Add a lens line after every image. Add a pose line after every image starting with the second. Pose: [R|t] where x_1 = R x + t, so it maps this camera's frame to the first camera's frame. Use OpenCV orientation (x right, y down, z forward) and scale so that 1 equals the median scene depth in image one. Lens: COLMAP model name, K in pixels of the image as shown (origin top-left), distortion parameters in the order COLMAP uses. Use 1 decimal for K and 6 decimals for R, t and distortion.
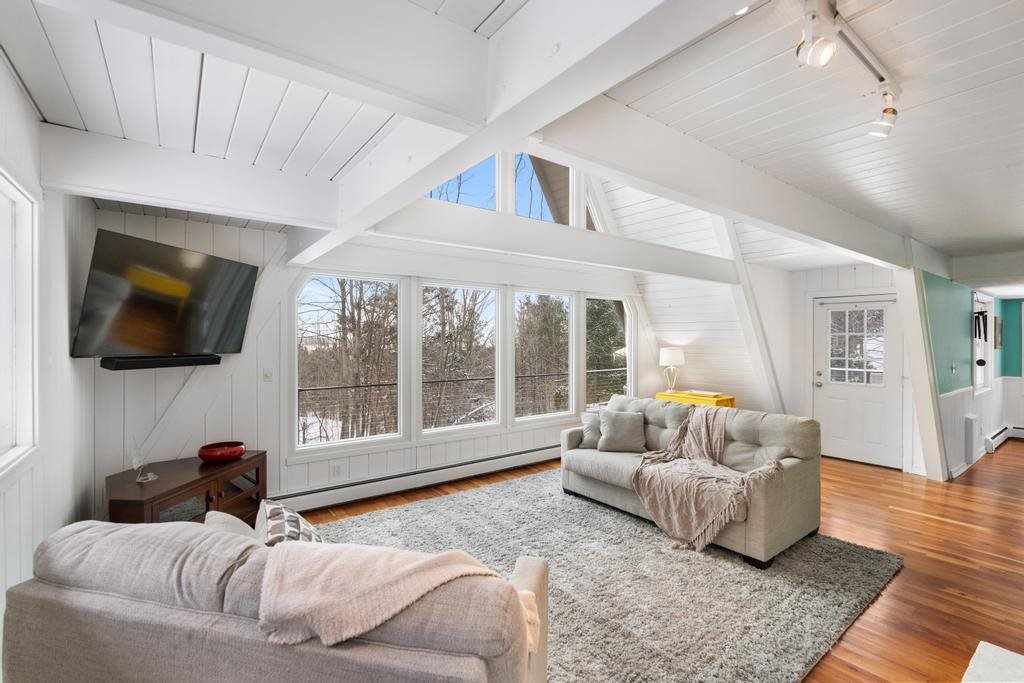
lens RADIAL K [[454.2, 0, 512.4], [0, 454.2, 339.0], [0, 0, 1]] dist [-0.001953, 0.000011]
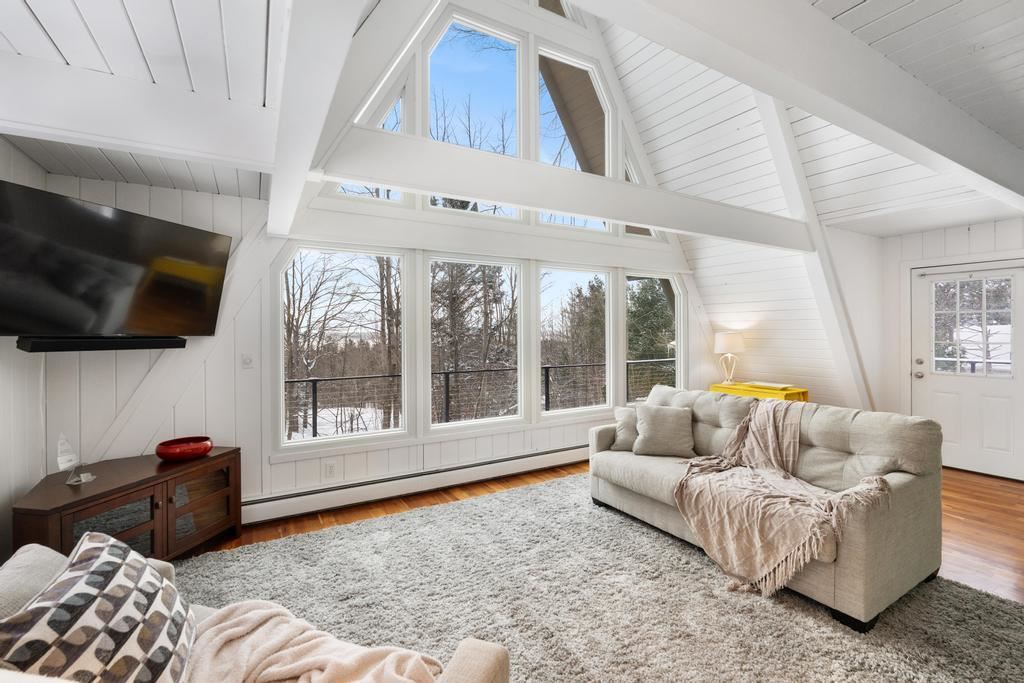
lens RADIAL K [[455.1, 0, 511.9], [0, 455.1, 332.3], [0, 0, 1]] dist [-0.001150, -0.000343]
pose [[0.993659, -0.008592, -0.112109, 0.070520], [0.008789, 0.999961, 0.001265, 0.026997], [0.112093, -0.002242, 0.993695, 0.178463]]
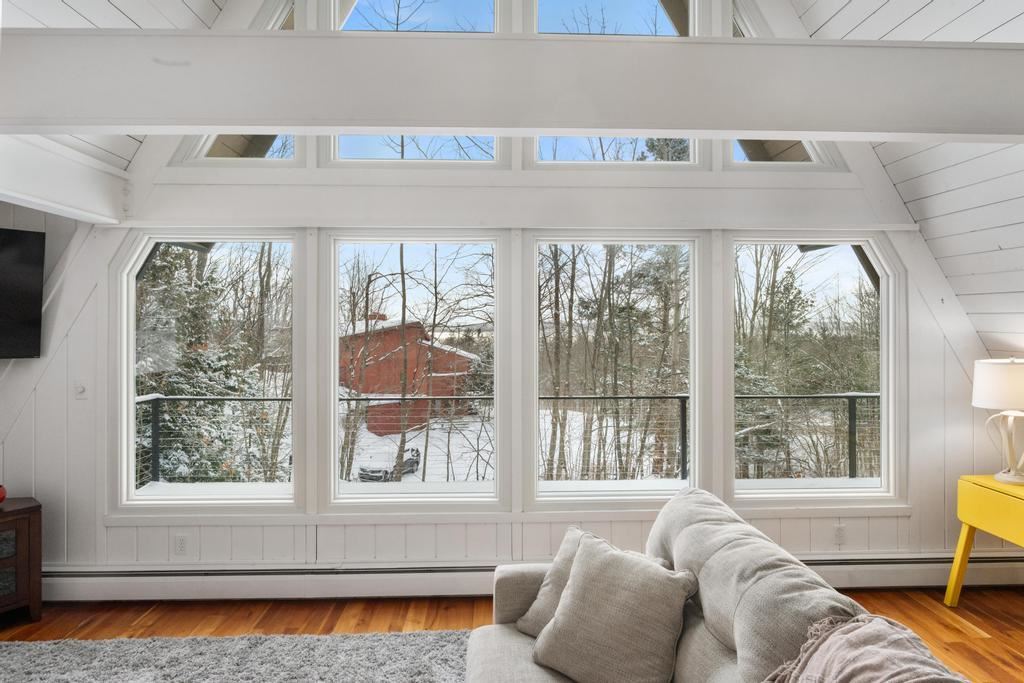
lens RADIAL K [[540.3, 0, 509.3], [0, 540.3, 331.6], [0, 0, 1]] dist [-0.001187, -0.001145]
pose [[0.820355, 0.004183, -0.571840, 0.453282], [0.002809, 0.999932, 0.011344, -0.016721], [0.571848, -0.010912, 0.820287, 0.699936]]
